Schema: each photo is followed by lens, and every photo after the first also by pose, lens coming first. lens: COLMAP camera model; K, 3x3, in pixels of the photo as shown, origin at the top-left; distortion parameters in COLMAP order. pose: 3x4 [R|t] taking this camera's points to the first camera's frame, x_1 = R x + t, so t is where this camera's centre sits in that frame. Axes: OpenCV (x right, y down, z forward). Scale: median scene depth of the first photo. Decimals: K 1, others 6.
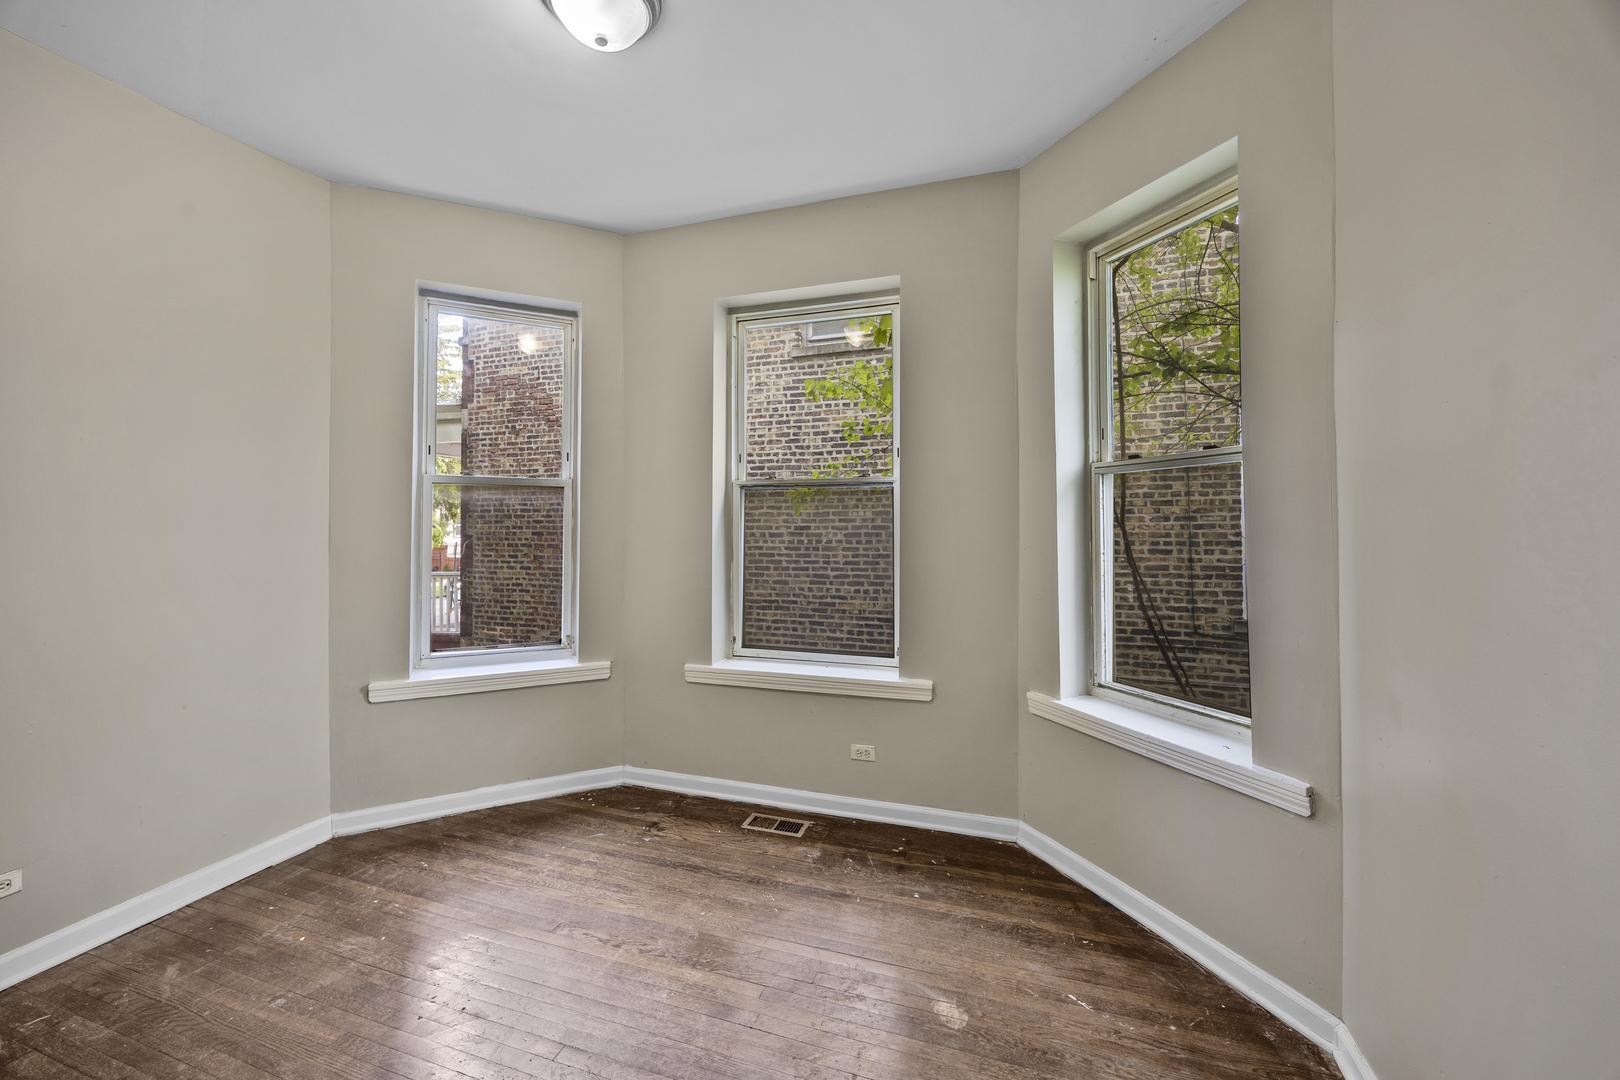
lens RADIAL K [[633.1, 0, 818.7], [0, 633.1, 517.6], [0, 0, 1]] dist [0.000612, 0.000306]
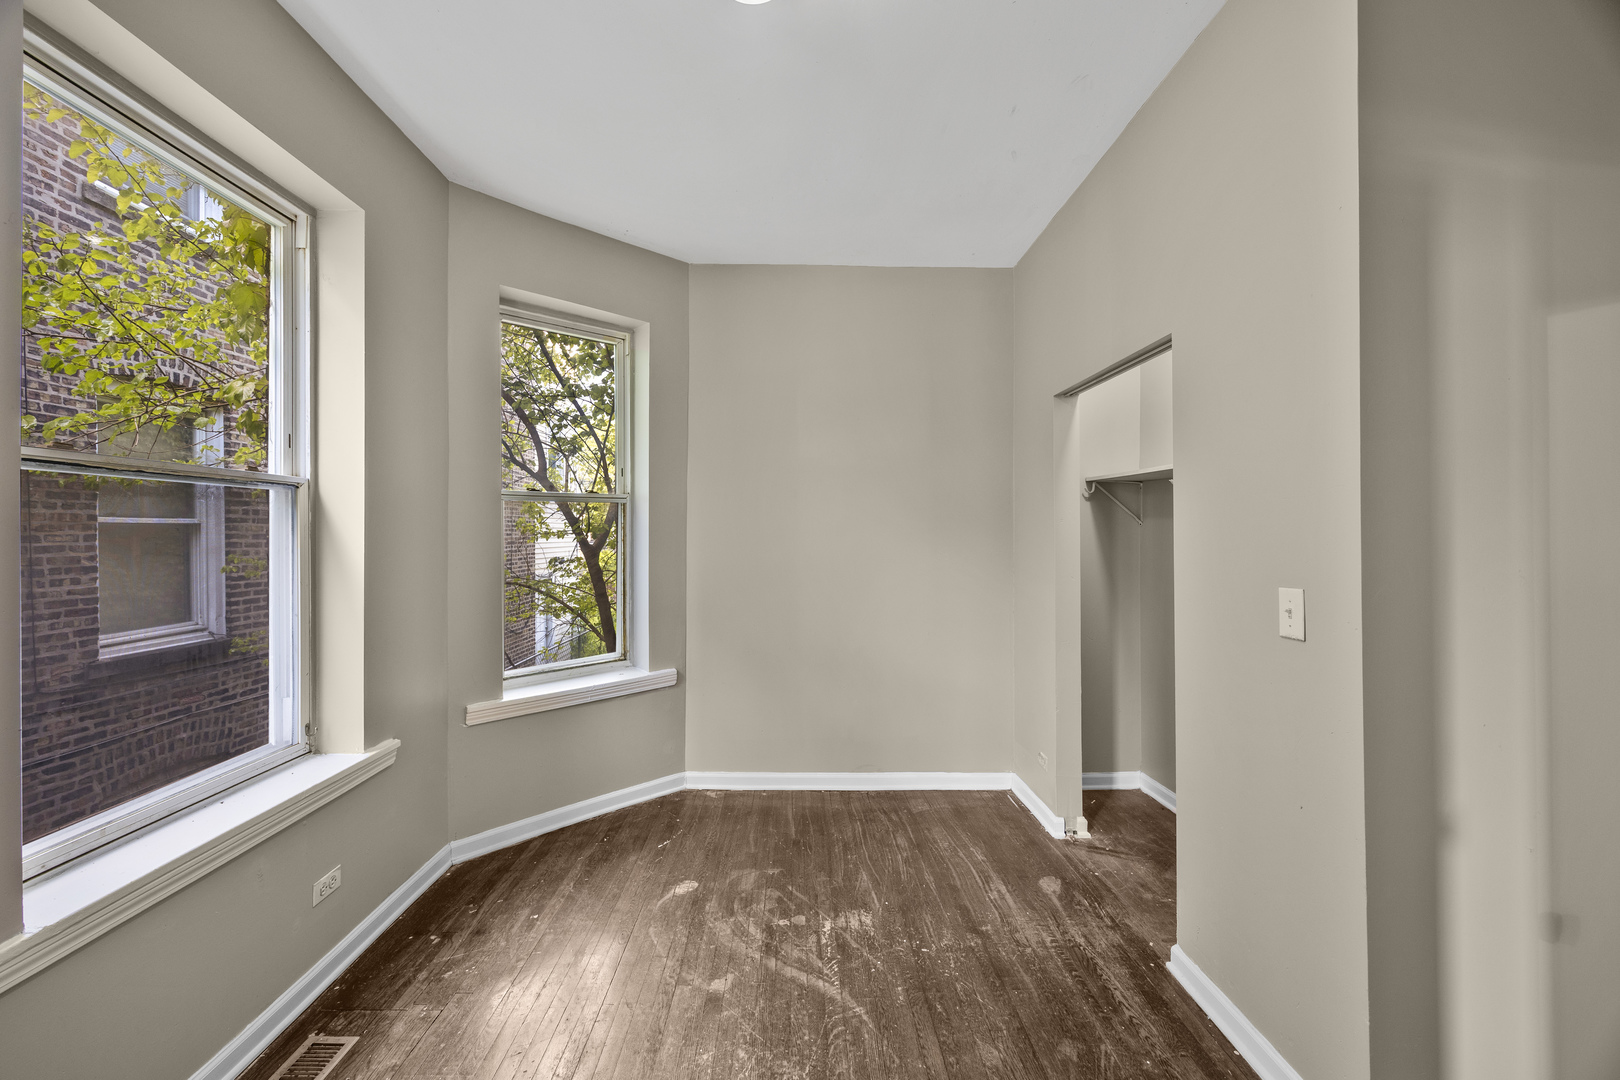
lens RADIAL K [[633.1, 0, 806.0], [0, 633.1, 540.5], [0, 0, 1]] dist [0.000612, 0.000306]
pose [[-0.349458, -0.001699, 0.936951, -0.417145], [-0.001828, 0.999998, 0.001132, 0.001086], [-0.936950, -0.001317, -0.349460, 0.426655]]
